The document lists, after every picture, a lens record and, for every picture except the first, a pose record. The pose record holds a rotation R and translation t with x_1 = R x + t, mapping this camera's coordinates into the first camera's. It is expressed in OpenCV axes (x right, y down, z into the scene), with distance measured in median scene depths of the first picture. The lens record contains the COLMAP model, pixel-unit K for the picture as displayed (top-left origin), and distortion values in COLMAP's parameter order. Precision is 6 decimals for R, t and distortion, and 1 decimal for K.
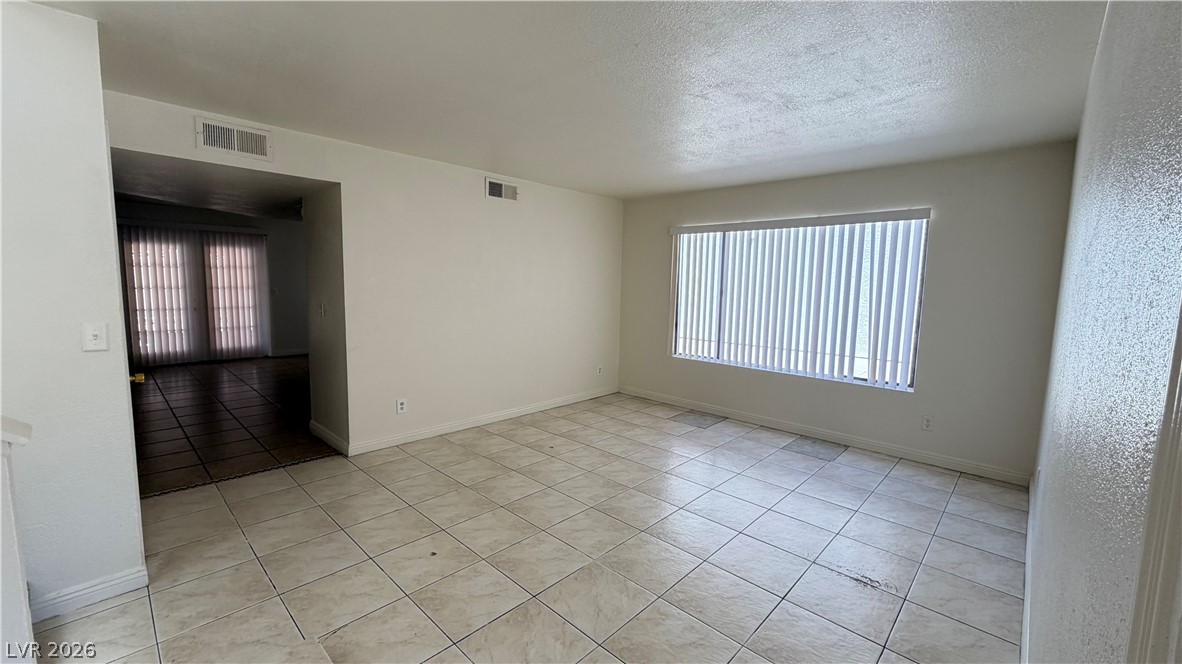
lens RADIAL K [[471.0, 0, 588.3], [0, 471.0, 331.8], [0, 0, 1]] dist [-0.000039, -0.000325]
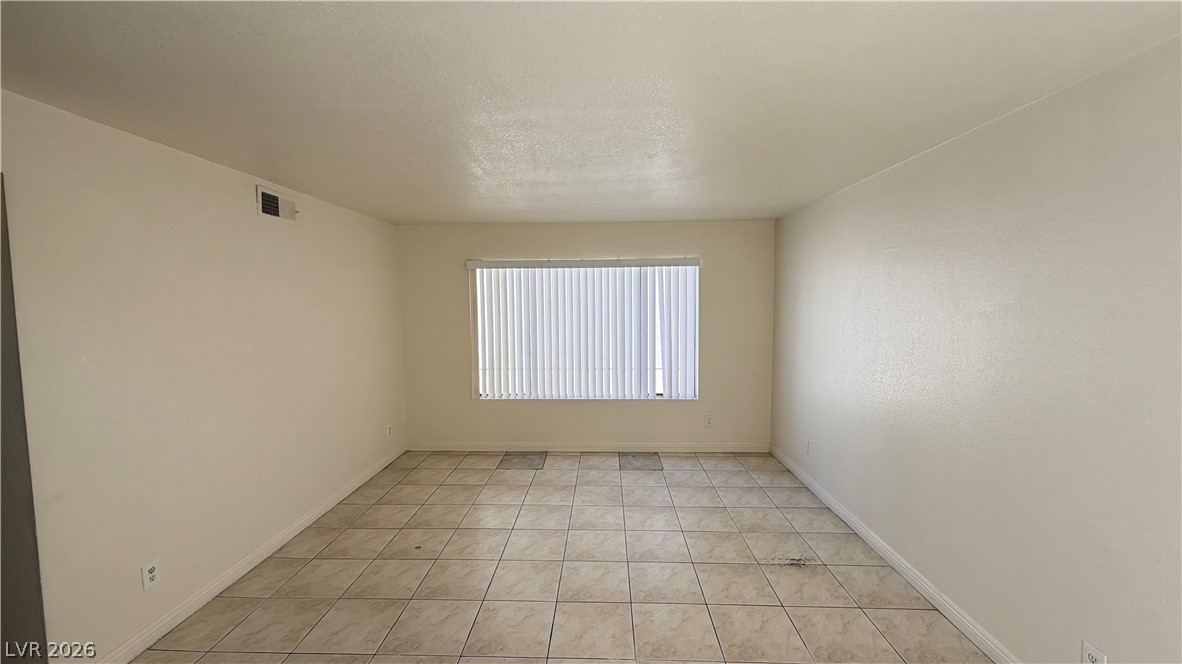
lens RADIAL K [[471.0, 0, 588.3], [0, 471.0, 331.8], [0, 0, 1]] dist [-0.000039, -0.000325]
pose [[0.748753, -0.073180, 0.658798, -0.320585], [0.095385, 0.995438, 0.002165, -0.075461], [-0.655951, 0.061218, 0.752317, 0.192740]]
